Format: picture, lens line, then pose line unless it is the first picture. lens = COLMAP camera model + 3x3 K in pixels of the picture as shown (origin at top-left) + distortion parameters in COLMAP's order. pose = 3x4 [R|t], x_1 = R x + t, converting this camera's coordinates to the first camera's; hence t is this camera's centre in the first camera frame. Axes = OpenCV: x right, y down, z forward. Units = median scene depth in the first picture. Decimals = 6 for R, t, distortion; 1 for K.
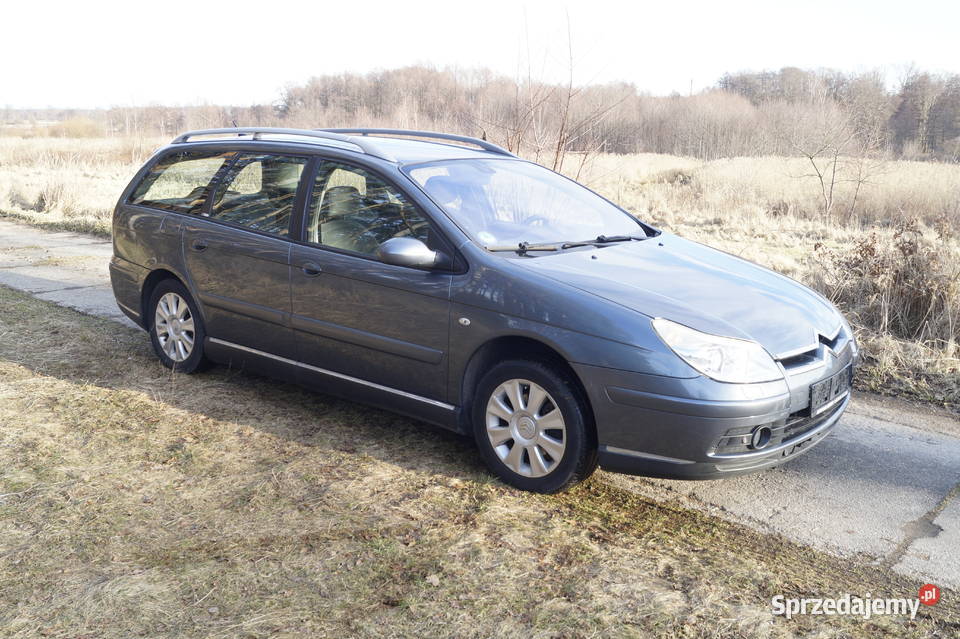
lens RADIAL K [[922.8, 0, 480.0], [0, 922.8, 319.5], [0, 0, 1]] dist [-0.072068, -0.001129]
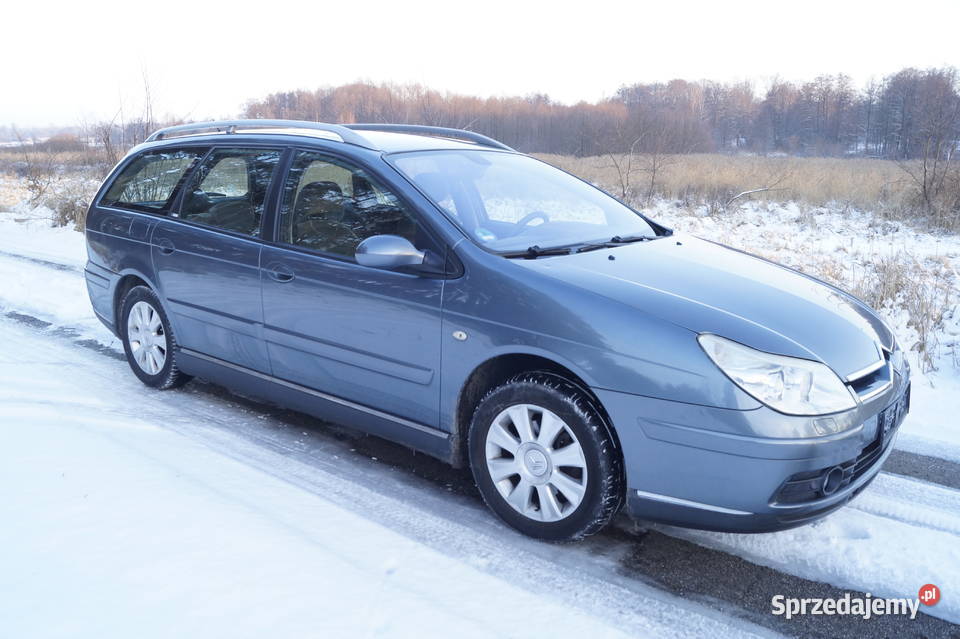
lens RADIAL K [[770.8, 0, 477.3], [0, 770.8, 333.7], [0, 0, 1]] dist [-0.076213, -0.001869]
pose [[0.999882, -0.006908, 0.013710, -0.009618], [0.006573, 0.999681, 0.024366, -0.014763], [-0.013874, -0.024273, 0.999609, 0.278004]]
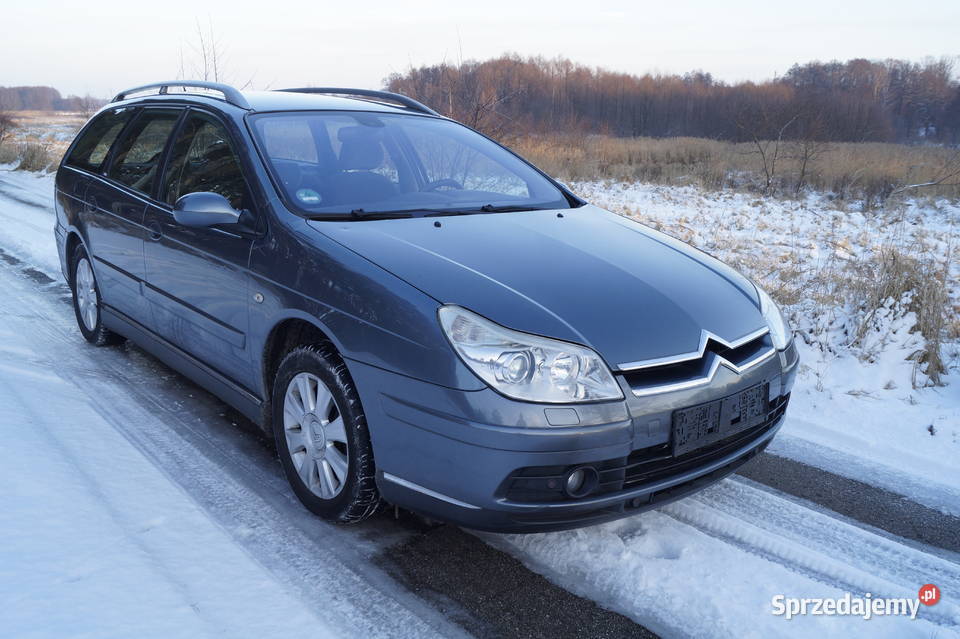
lens RADIAL K [[813.1, 0, 479.0], [0, 813.1, 337.3], [0, 0, 1]] dist [-0.065092, -0.003973]
pose [[0.985048, 0.057122, -0.162536, 0.263151], [-0.050805, 0.997792, 0.042769, -0.002986], [0.164620, -0.033872, 0.985775, 0.307776]]
